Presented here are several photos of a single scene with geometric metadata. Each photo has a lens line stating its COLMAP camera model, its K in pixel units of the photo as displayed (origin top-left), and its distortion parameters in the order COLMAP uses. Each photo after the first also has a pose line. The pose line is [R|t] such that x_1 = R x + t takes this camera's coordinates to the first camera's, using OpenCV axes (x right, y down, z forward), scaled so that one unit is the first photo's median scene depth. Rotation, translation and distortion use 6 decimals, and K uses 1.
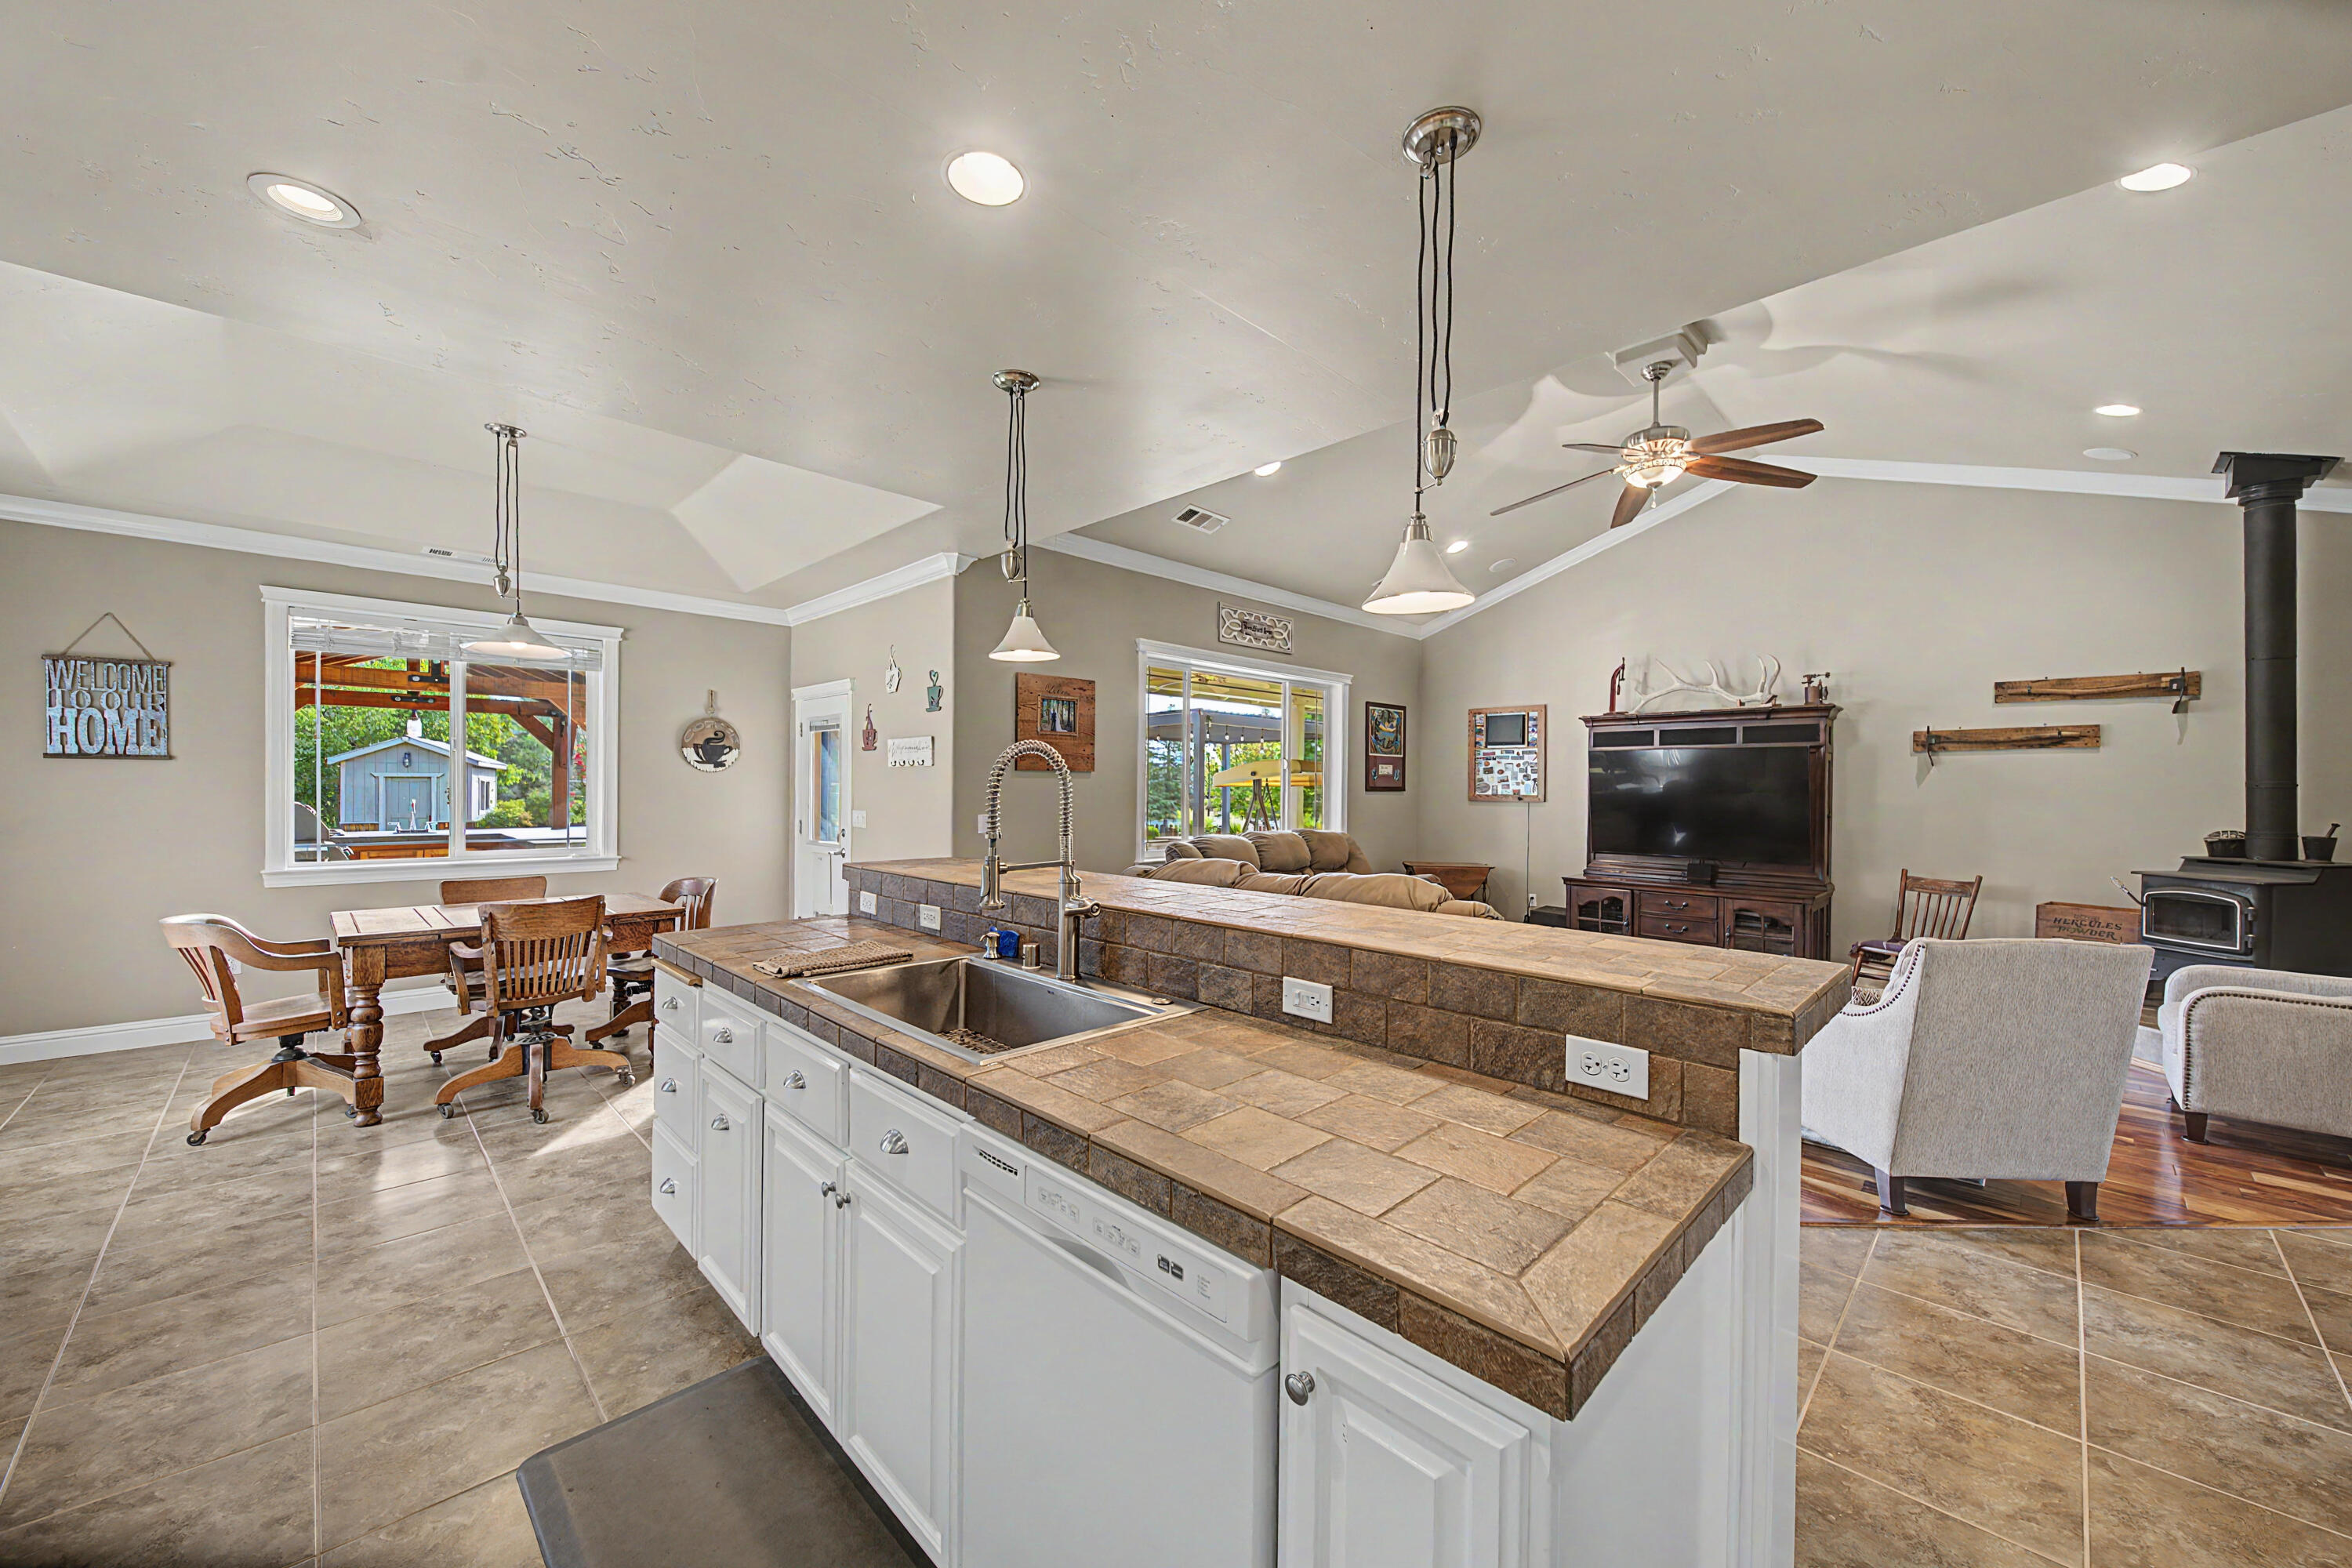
lens RADIAL K [[865.3, 0, 1187.2], [0, 865.3, 797.2], [0, 0, 1]] dist [0.006829, -0.004356]
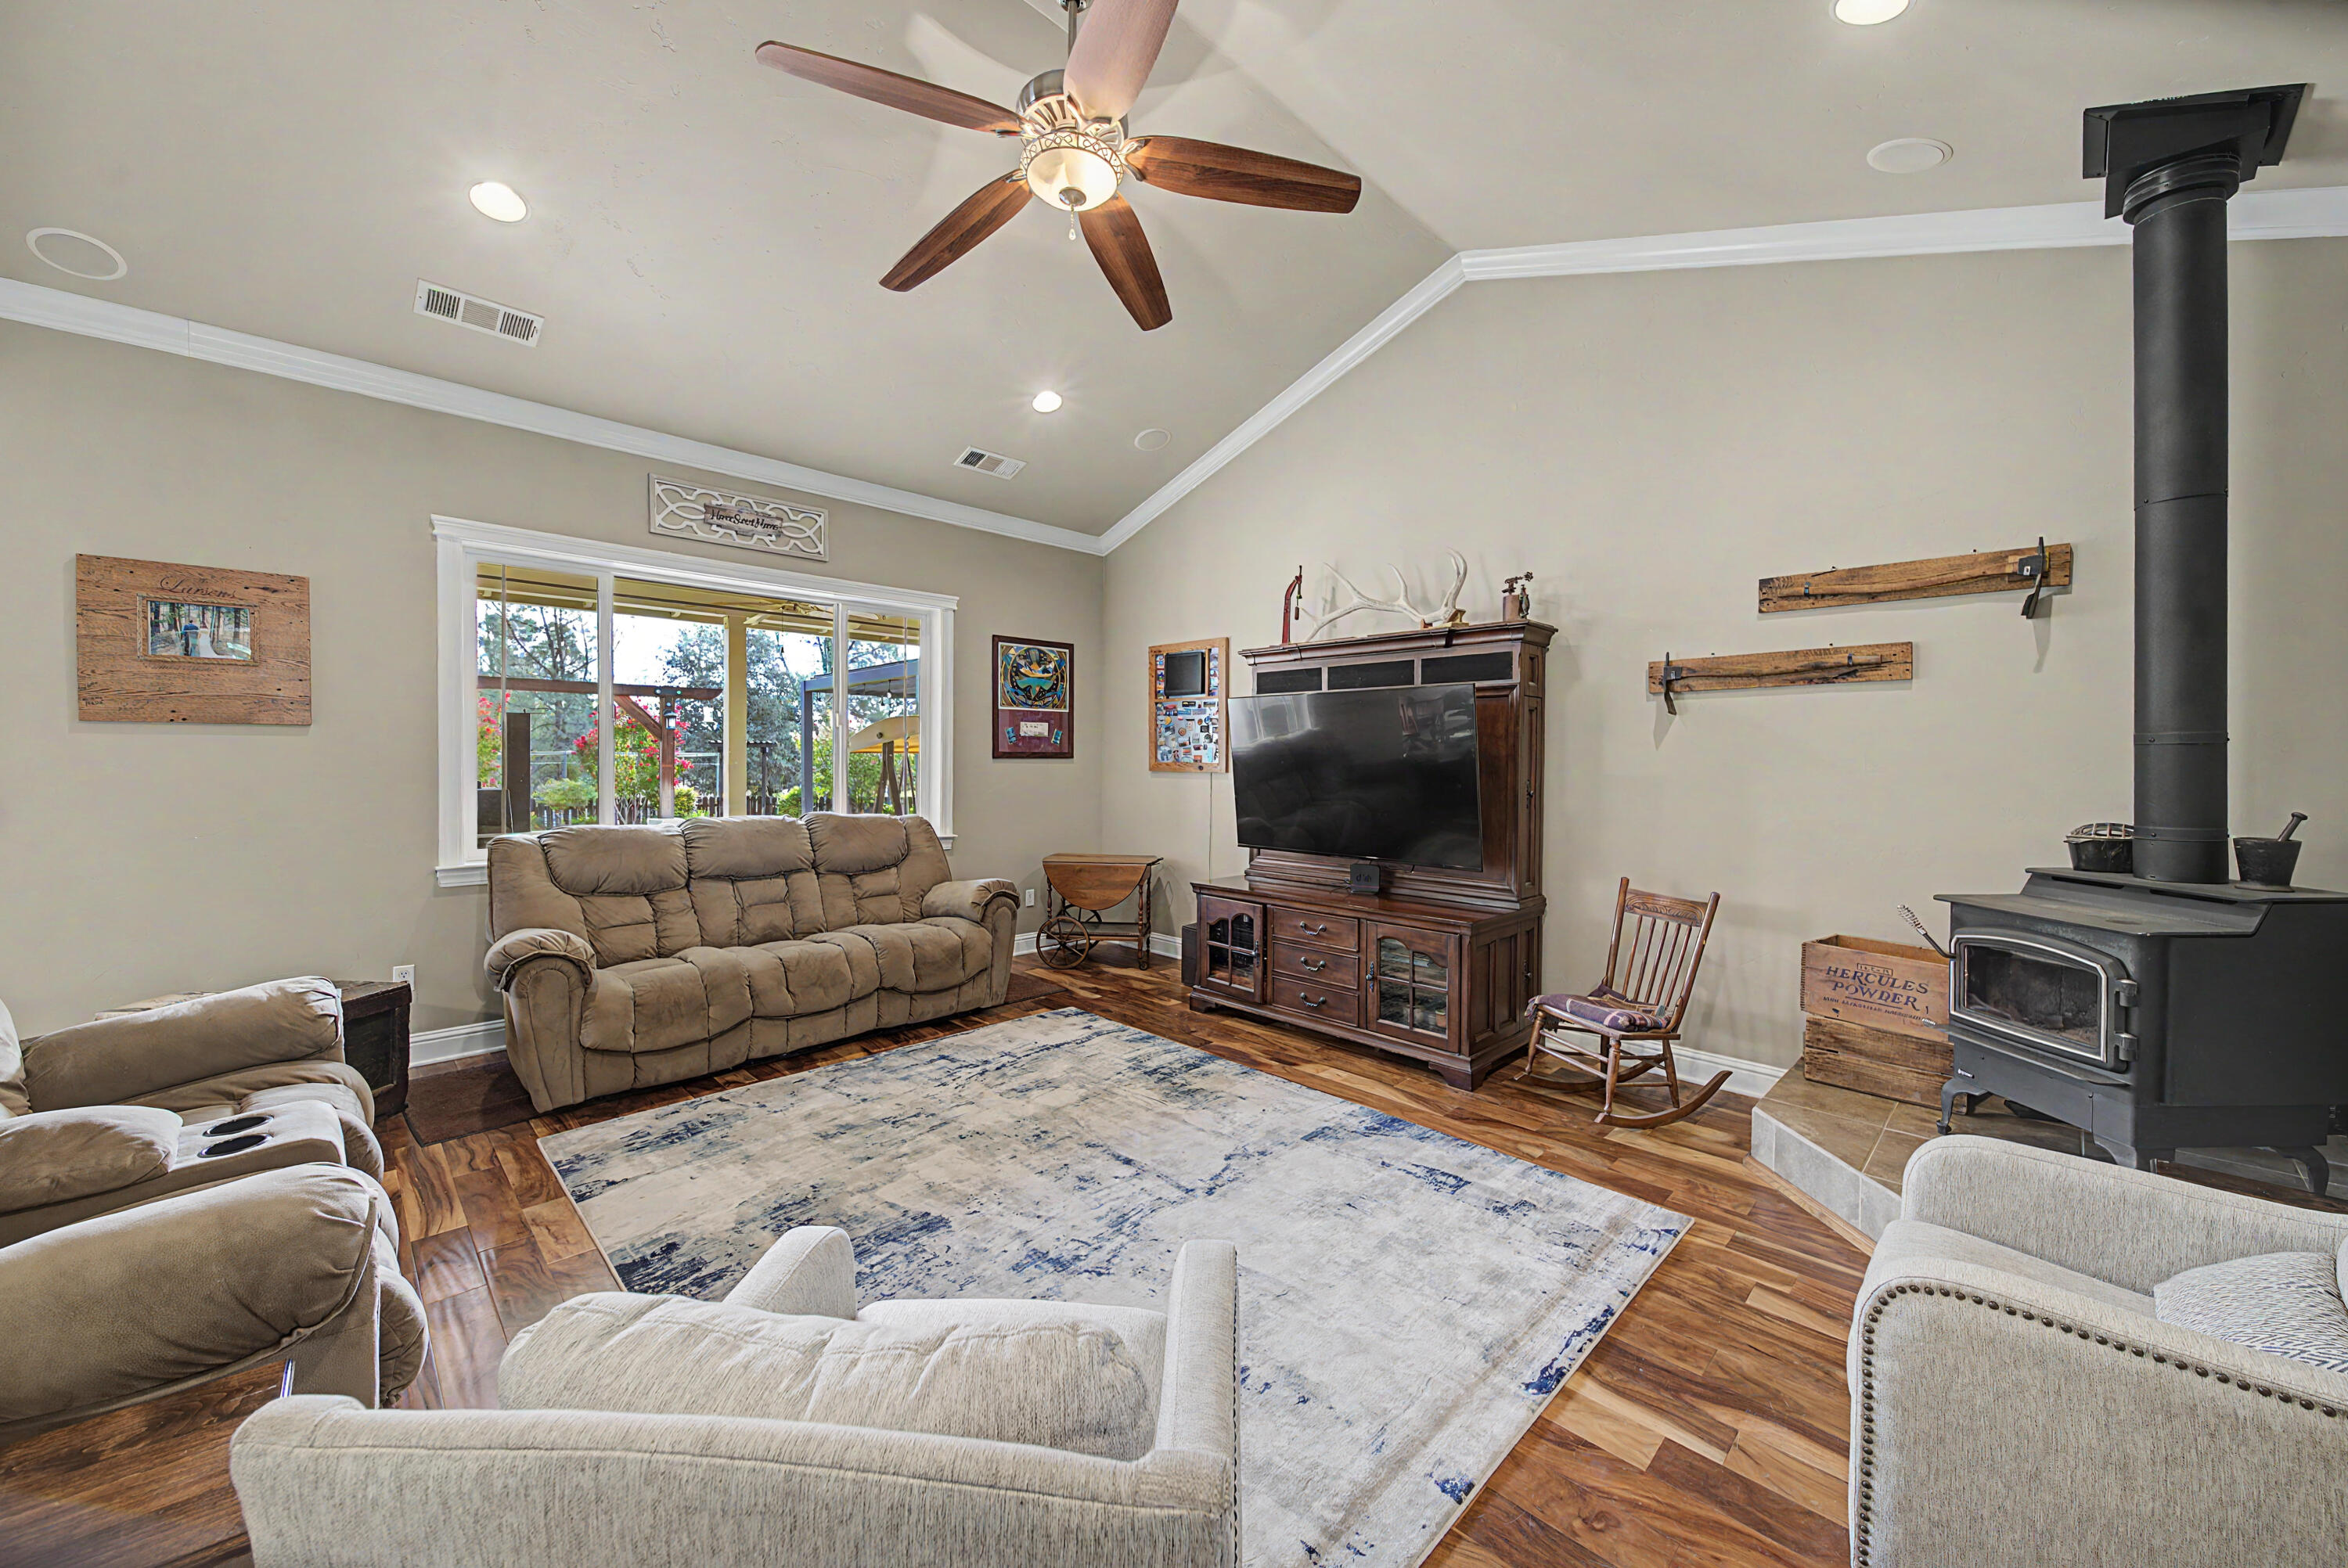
lens RADIAL K [[863.7, 0, 1181.9], [0, 863.7, 775.2], [0, 0, 1]] dist [0.006829, -0.004356]
pose [[0.999956, -0.002167, 0.009109, 0.501628], [0.002086, 0.999958, 0.008870, 0.001930], [-0.009128, -0.008851, 0.999919, 0.374607]]
